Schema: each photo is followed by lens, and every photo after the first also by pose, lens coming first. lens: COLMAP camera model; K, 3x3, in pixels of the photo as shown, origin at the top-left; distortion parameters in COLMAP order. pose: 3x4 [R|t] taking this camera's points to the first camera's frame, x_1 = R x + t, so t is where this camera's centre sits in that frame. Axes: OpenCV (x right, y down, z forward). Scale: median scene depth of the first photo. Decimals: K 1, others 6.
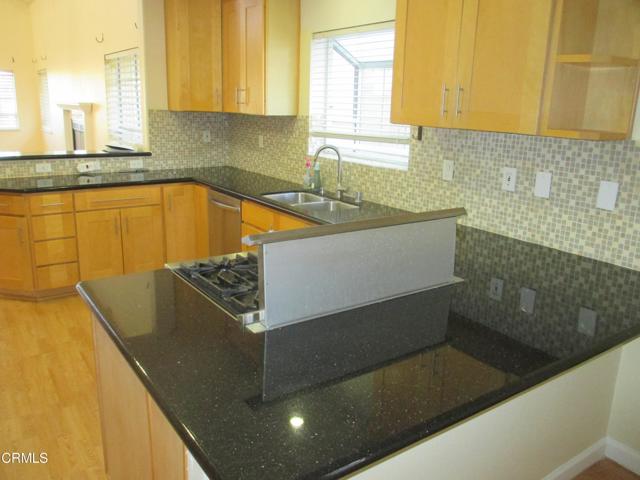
lens RADIAL K [[533.6, 0, 322.6], [0, 533.6, 235.0], [0, 0, 1]] dist [-0.032905, 0.005747]
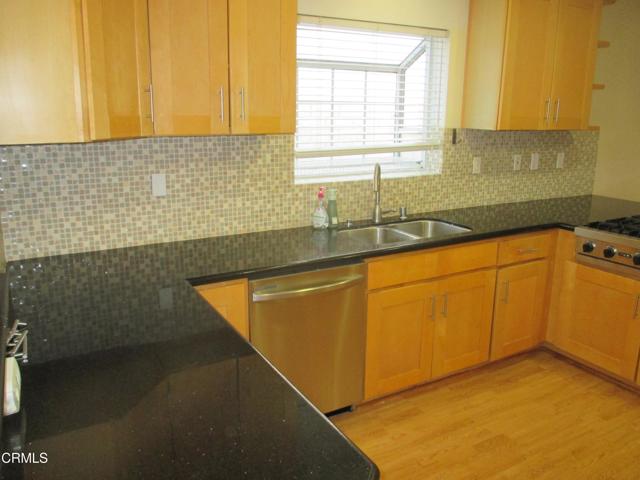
lens RADIAL K [[533.6, 0, 305.2], [0, 533.6, 222.0], [0, 0, 1]] dist [-0.032905, 0.005747]
pose [[0.090908, -0.249491, 0.964101, -0.927923], [0.223011, 0.948623, 0.224458, -0.333363], [-0.970568, 0.194600, 0.141877, 1.150056]]
